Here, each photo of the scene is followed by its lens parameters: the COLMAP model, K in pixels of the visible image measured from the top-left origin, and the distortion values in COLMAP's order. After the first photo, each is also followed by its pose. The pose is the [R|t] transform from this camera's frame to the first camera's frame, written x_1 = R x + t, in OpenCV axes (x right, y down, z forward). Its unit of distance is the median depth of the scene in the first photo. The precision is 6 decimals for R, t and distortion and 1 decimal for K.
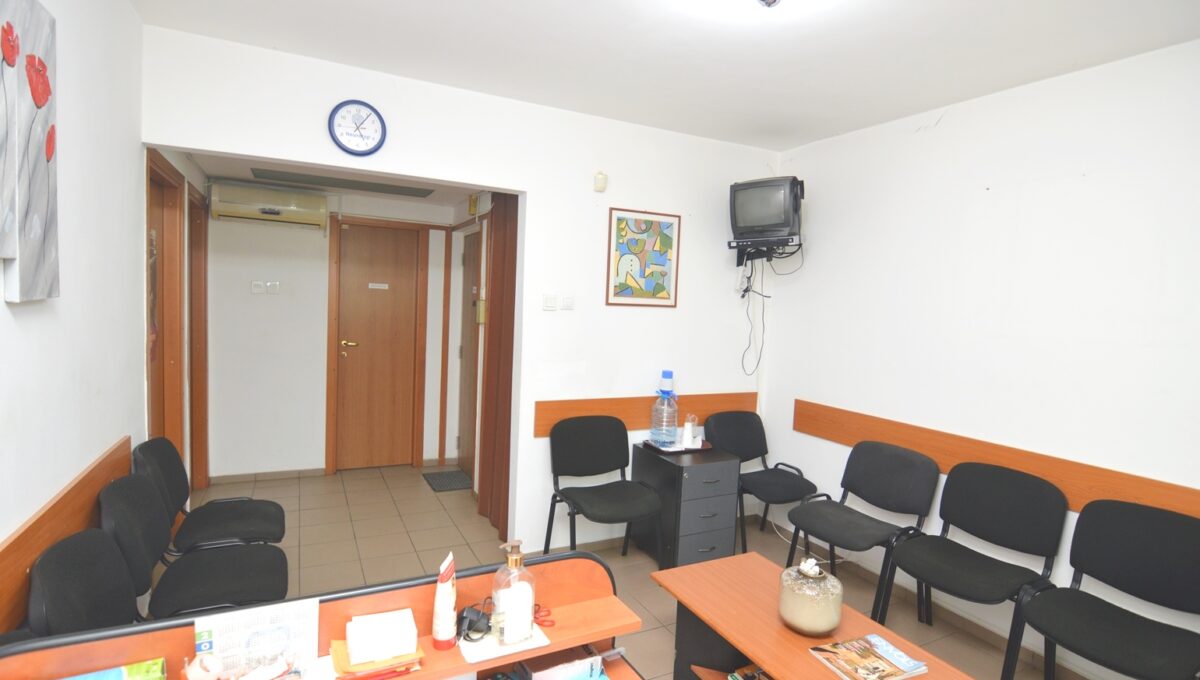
lens RADIAL K [[590.0, 0, 594.2], [0, 590.0, 339.3], [0, 0, 1]] dist [-0.001125, -0.014247]
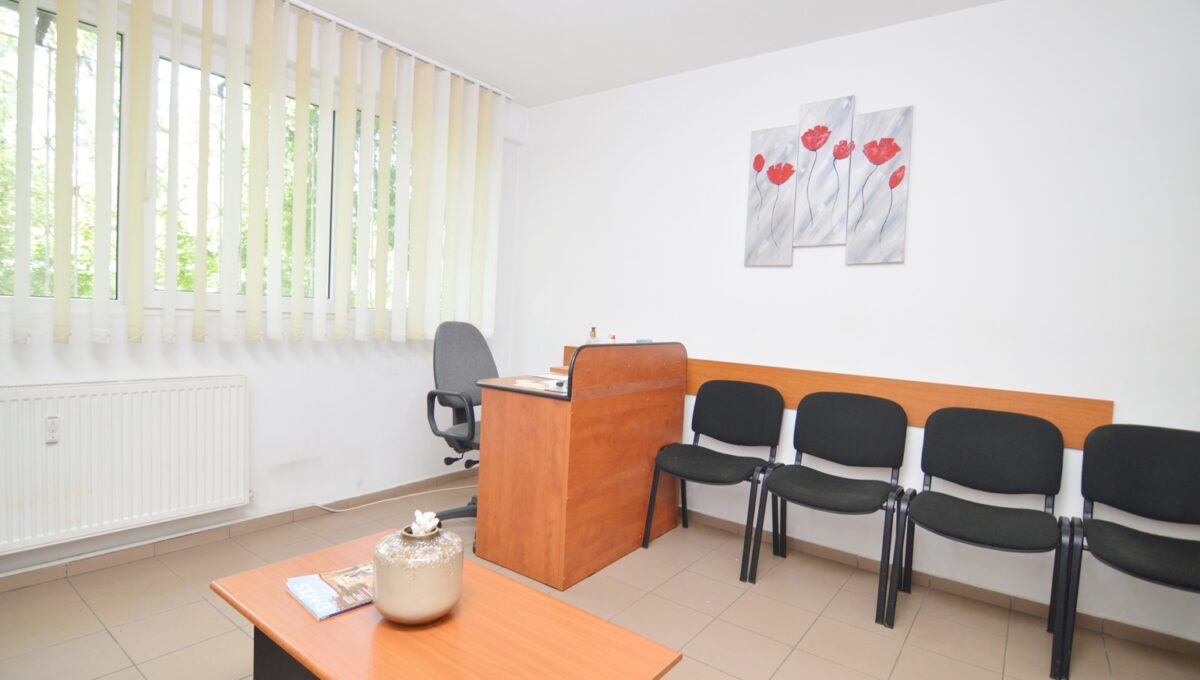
lens RADIAL K [[578.3, 0, 600.0], [0, 578.3, 340.0], [0, 0, 1]] dist [0.001112, -0.012497]
pose [[-0.892295, -0.065089, -0.446736, 0.287546], [-0.116732, 0.989164, 0.089035, 0.049707], [0.436100, 0.131594, -0.890225, 0.968673]]
